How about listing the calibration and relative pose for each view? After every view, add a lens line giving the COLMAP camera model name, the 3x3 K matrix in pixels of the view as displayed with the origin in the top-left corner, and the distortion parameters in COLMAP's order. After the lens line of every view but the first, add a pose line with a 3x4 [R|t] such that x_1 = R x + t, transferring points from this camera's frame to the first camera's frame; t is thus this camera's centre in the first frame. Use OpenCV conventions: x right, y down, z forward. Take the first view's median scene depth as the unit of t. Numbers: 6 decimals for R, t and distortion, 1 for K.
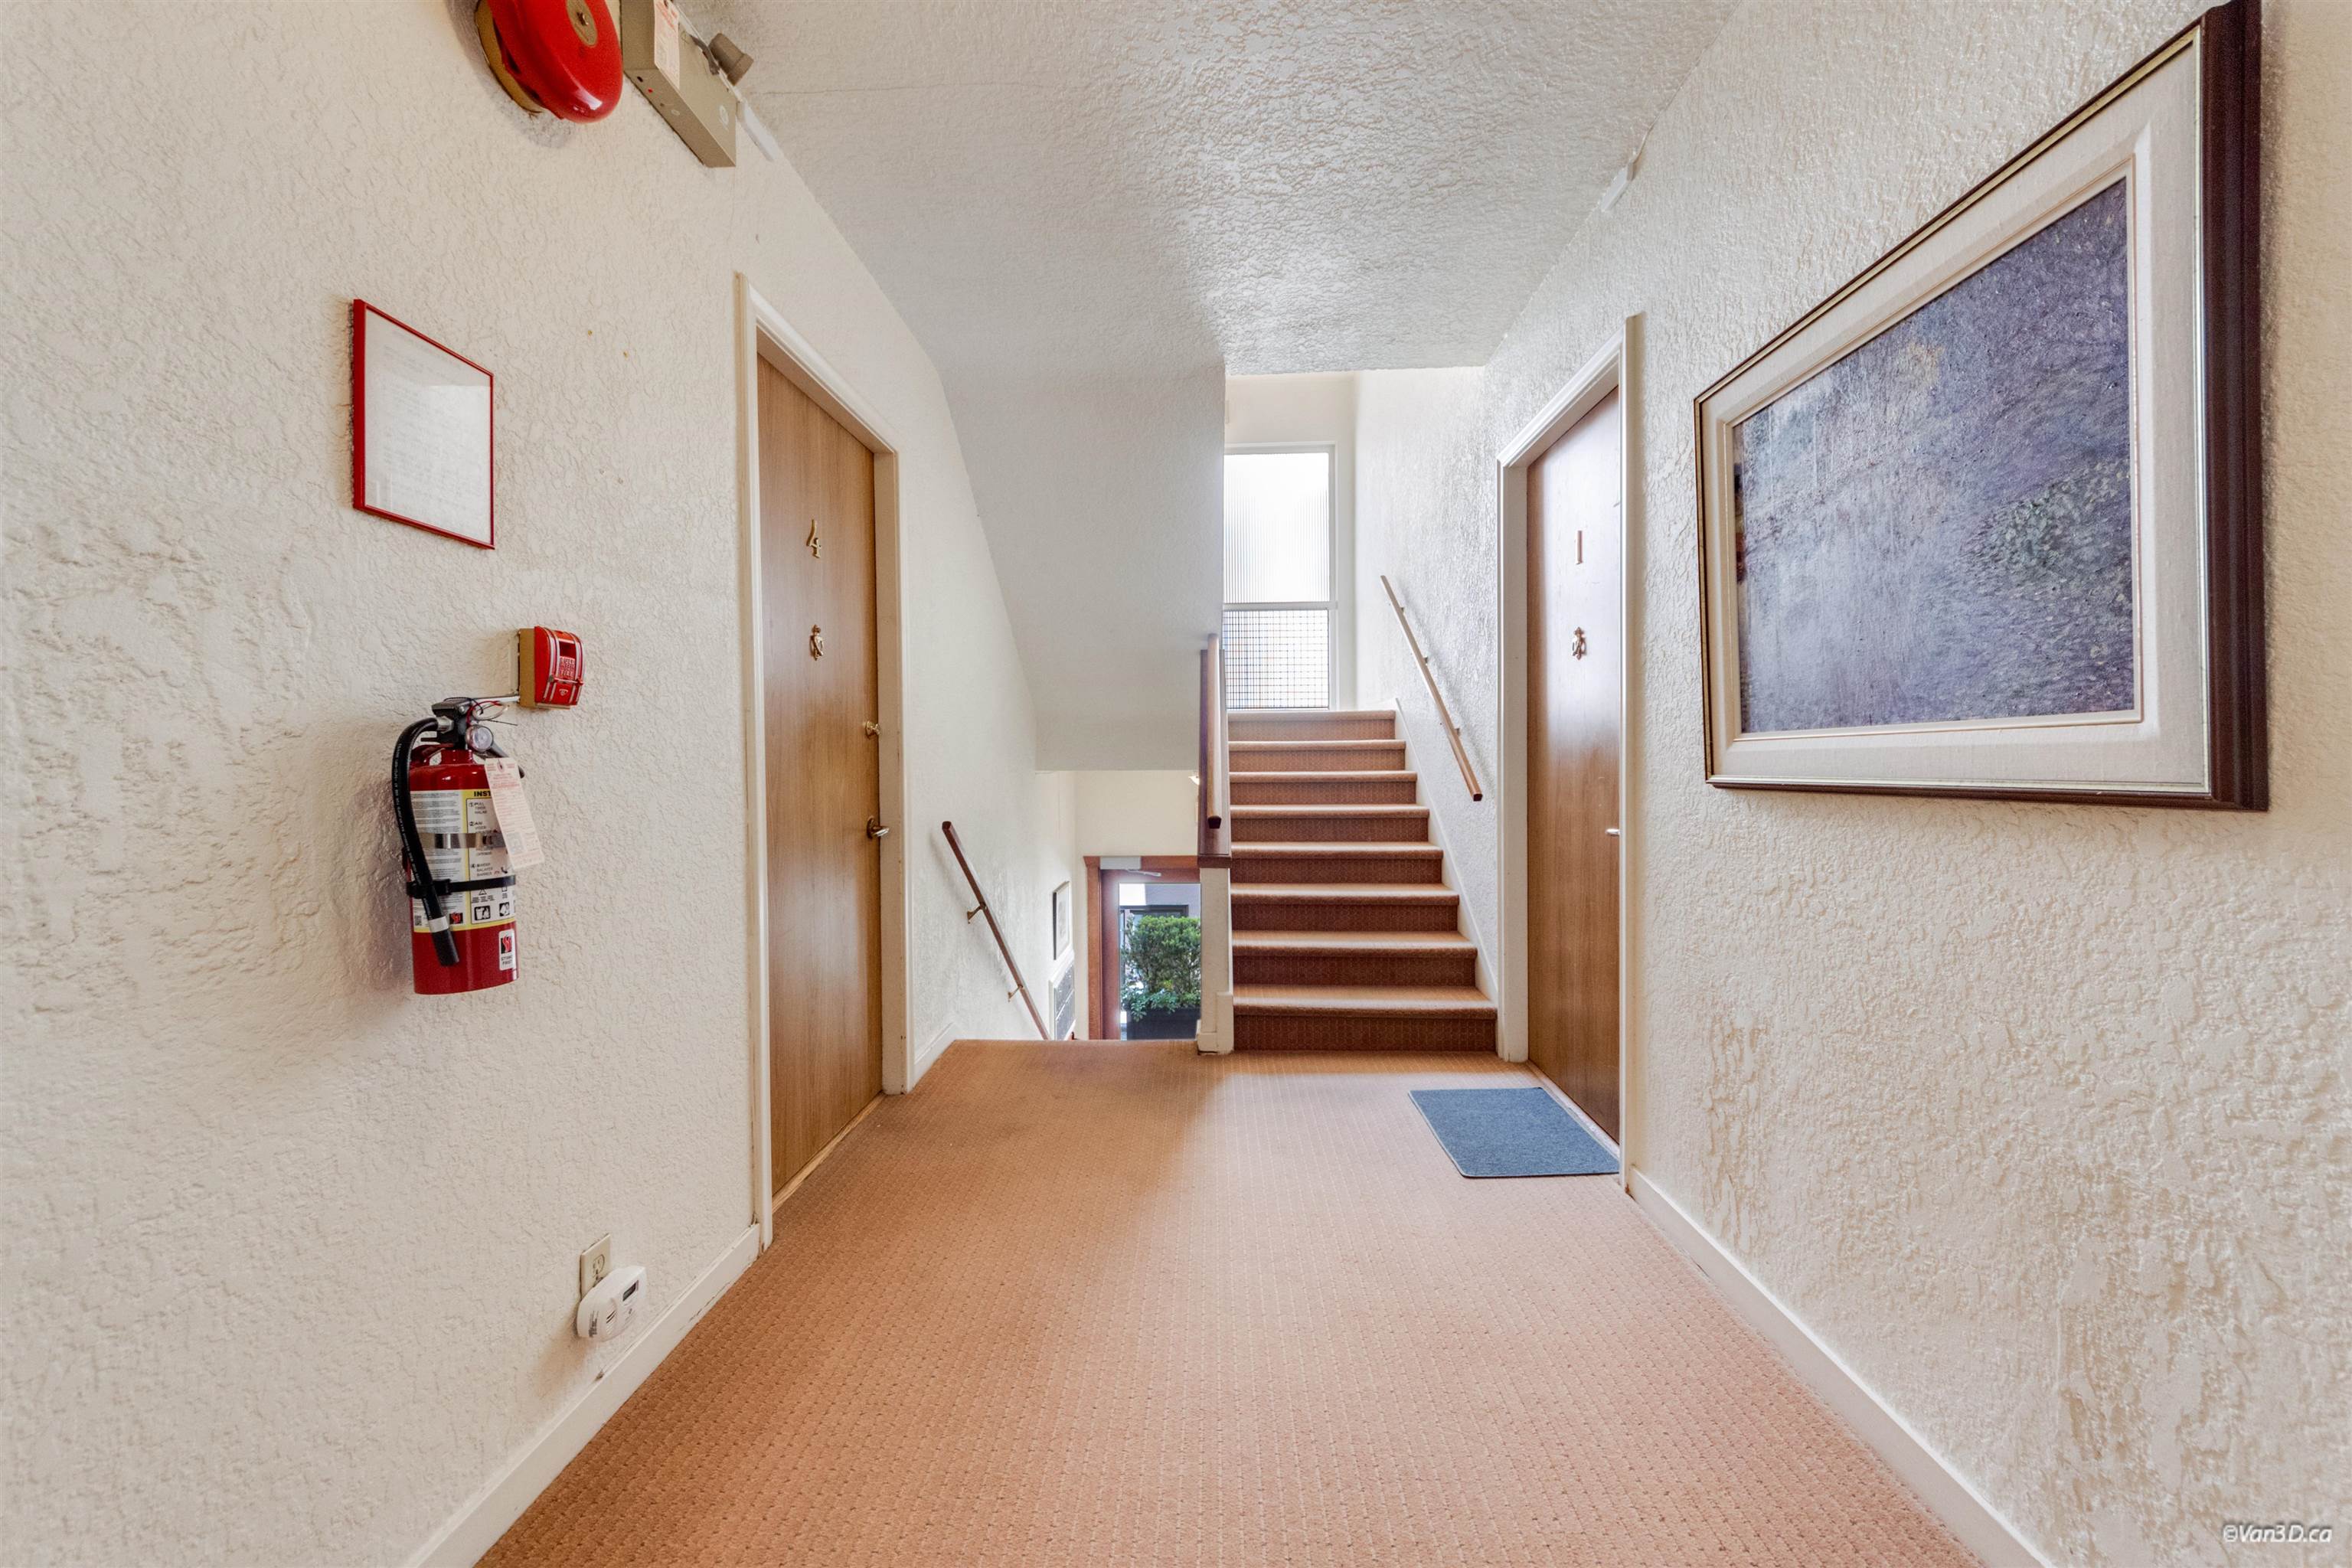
lens RADIAL K [[926.8, 0, 1189.0], [0, 926.8, 767.0], [0, 0, 1]] dist [0.000266, -0.003182]
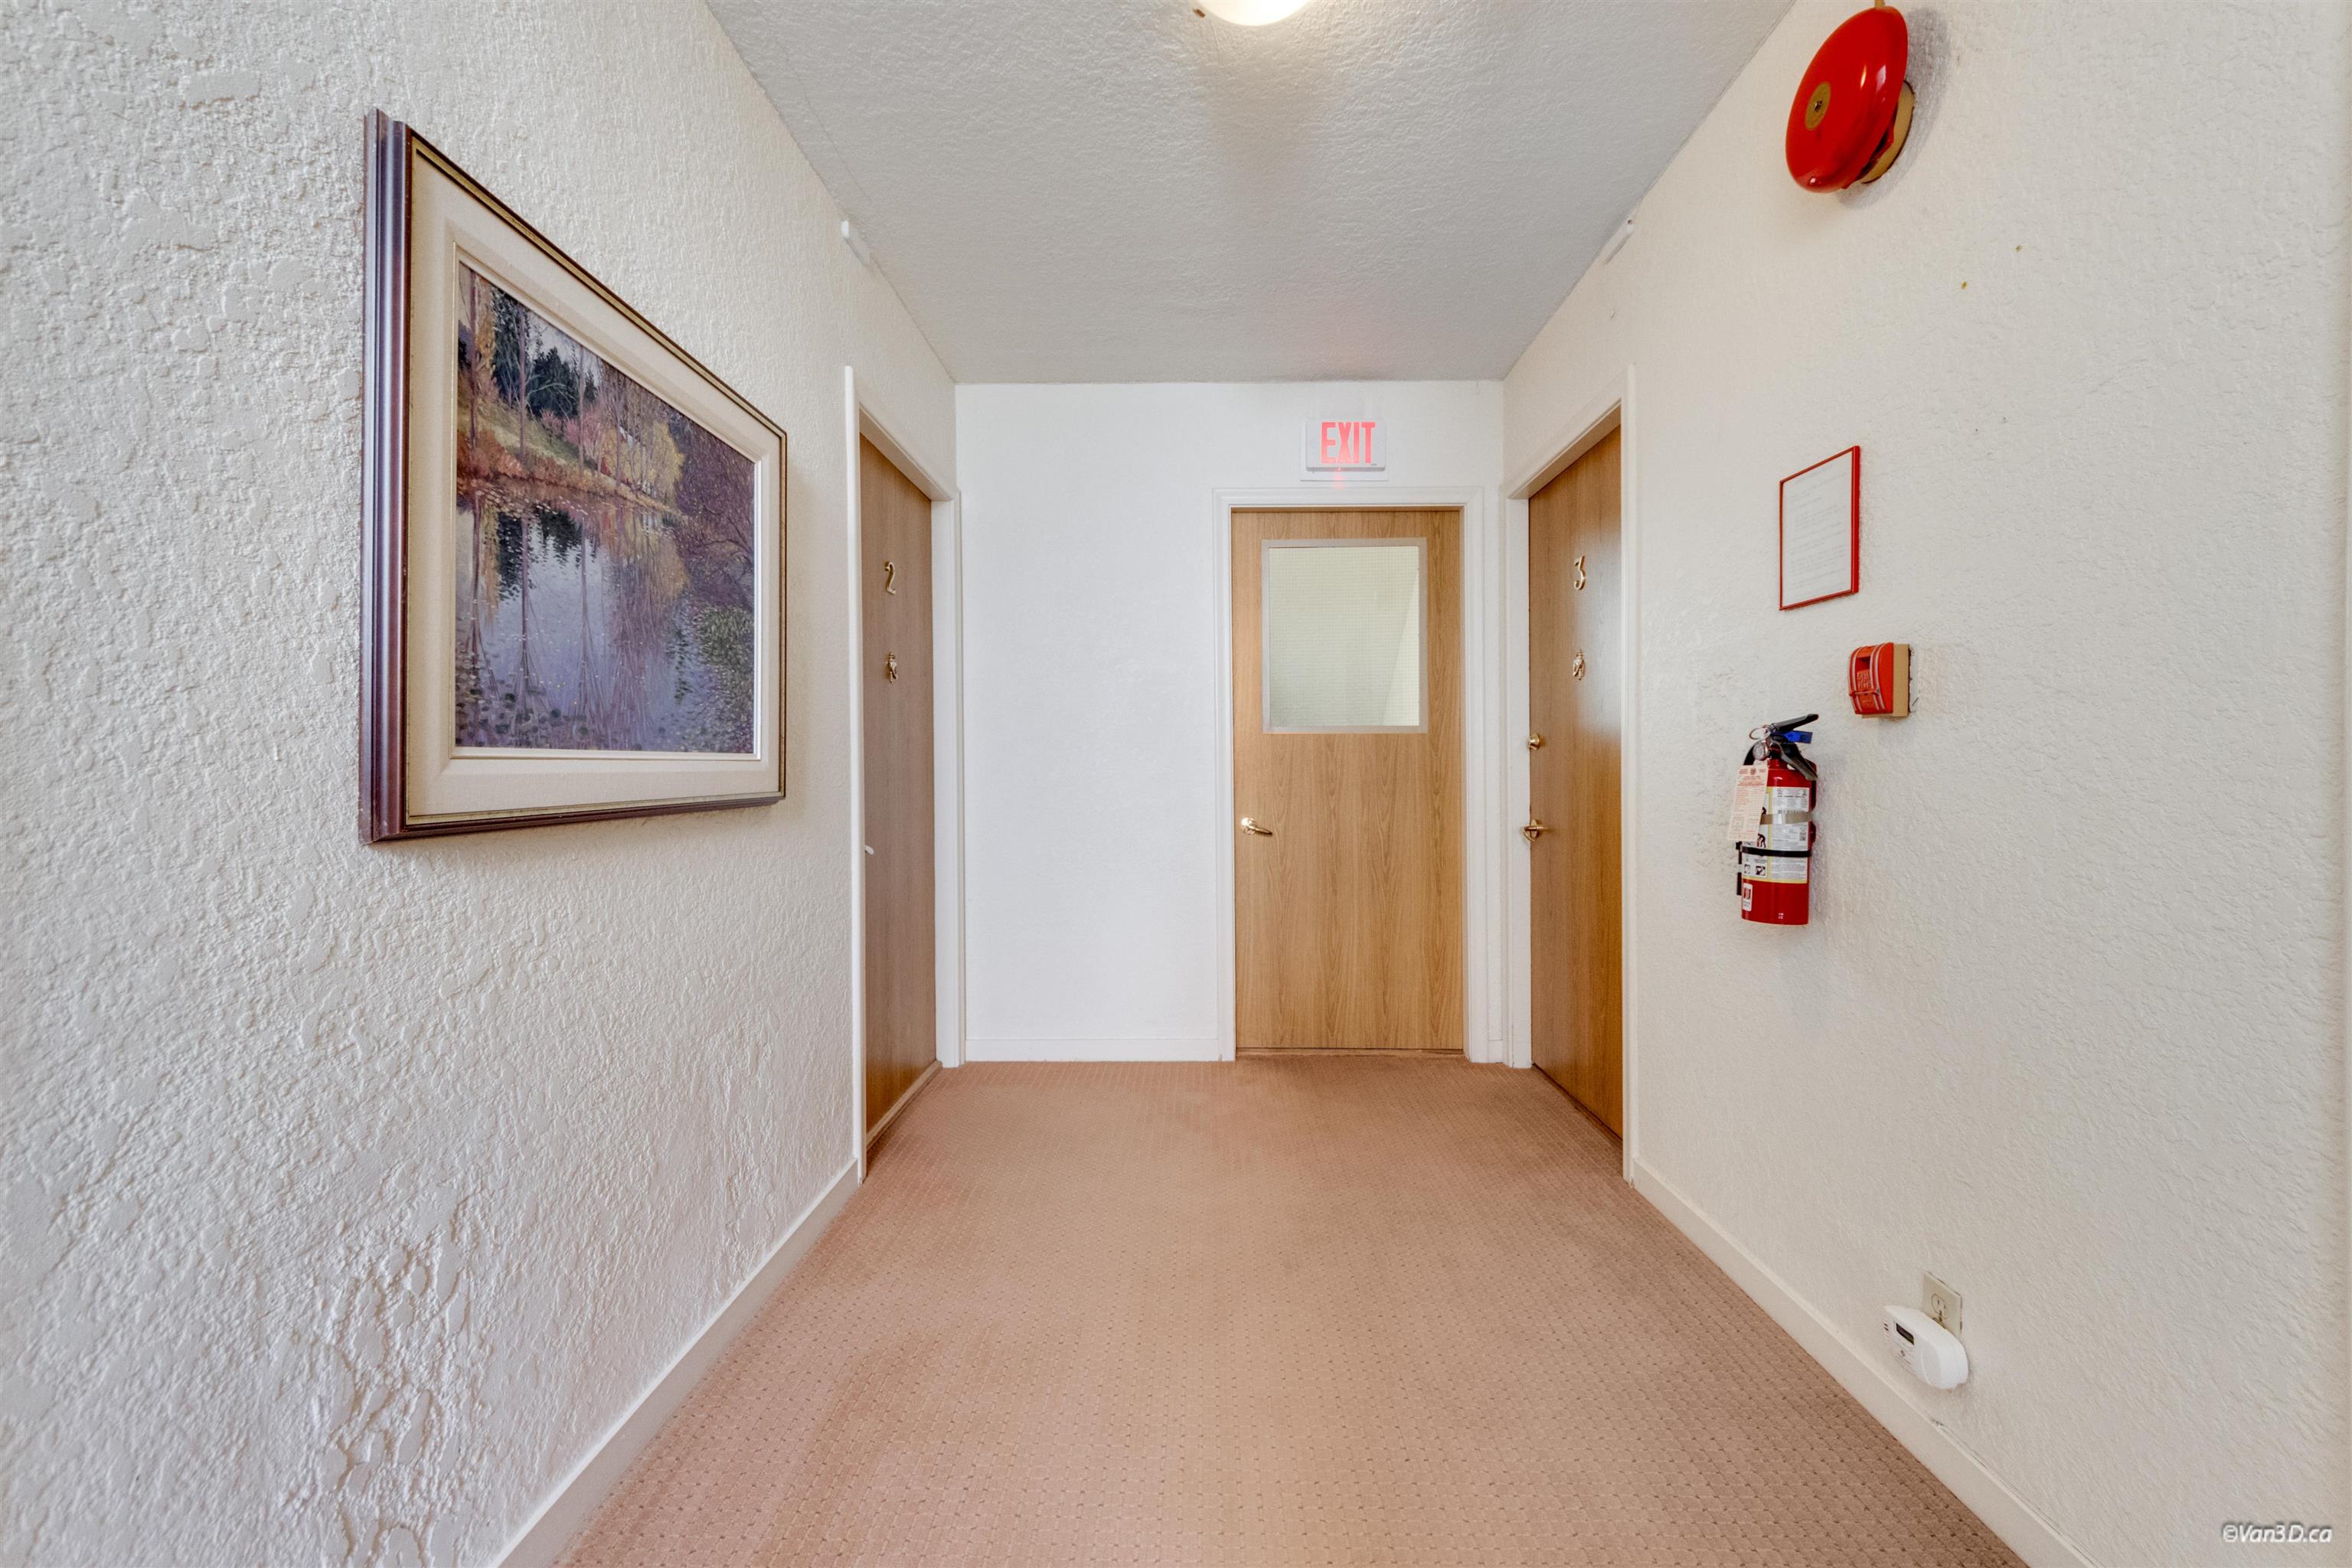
lens RADIAL K [[926.8, 0, 1189.0], [0, 926.8, 767.0], [0, 0, 1]] dist [0.000266, -0.003182]
pose [[-0.999727, 0.015229, -0.017696, 0.132531], [0.015205, 0.999883, 0.001497, -0.018979], [0.017717, 0.001227, -0.999842, 2.004773]]
